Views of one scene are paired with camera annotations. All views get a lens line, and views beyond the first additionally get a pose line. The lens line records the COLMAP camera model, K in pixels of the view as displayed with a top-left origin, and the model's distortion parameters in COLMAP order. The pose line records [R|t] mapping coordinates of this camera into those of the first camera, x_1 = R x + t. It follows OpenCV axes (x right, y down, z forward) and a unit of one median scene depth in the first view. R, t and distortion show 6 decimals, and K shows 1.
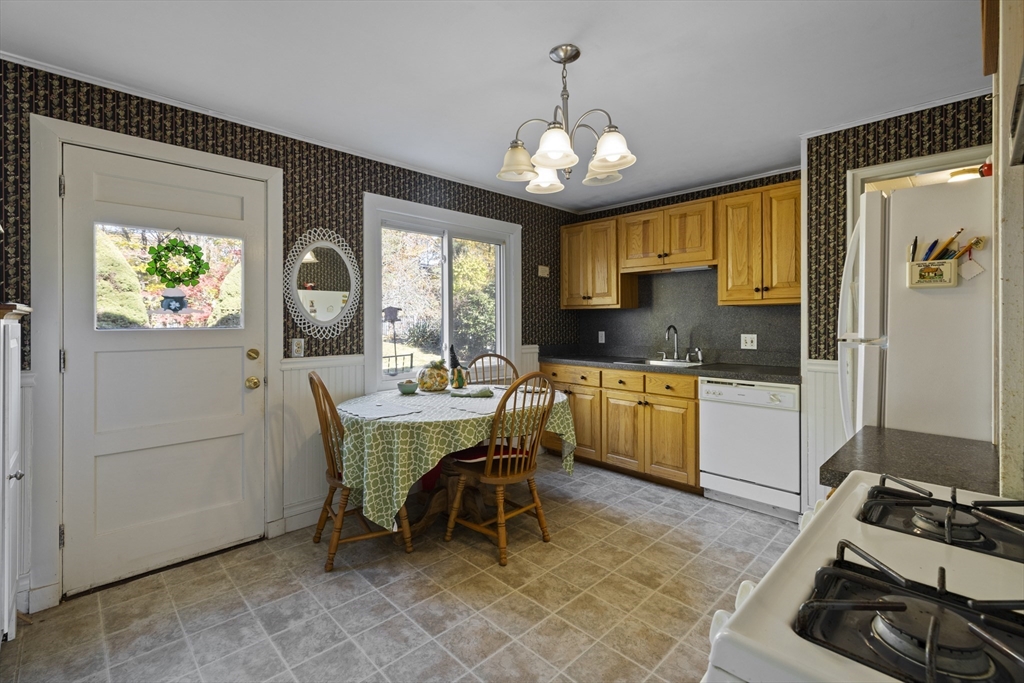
lens RADIAL K [[450.5, 0, 500.5], [0, 450.5, 325.5], [0, 0, 1]] dist [0.001715, 0.000141]
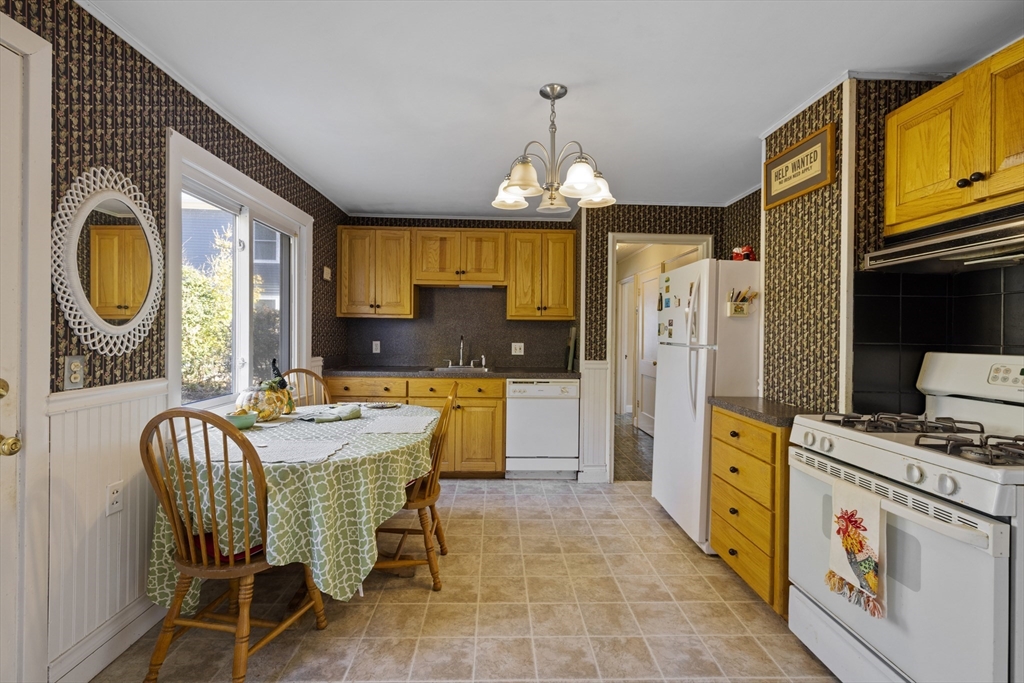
lens RADIAL K [[450.5, 0, 508.9], [0, 450.5, 337.2], [0, 0, 1]] dist [0.001715, 0.000141]
pose [[0.674632, 0.002509, 0.738150, -0.465170], [-0.007088, 0.999970, 0.003079, -0.000284], [-0.738120, -0.007310, 0.674630, 0.203500]]
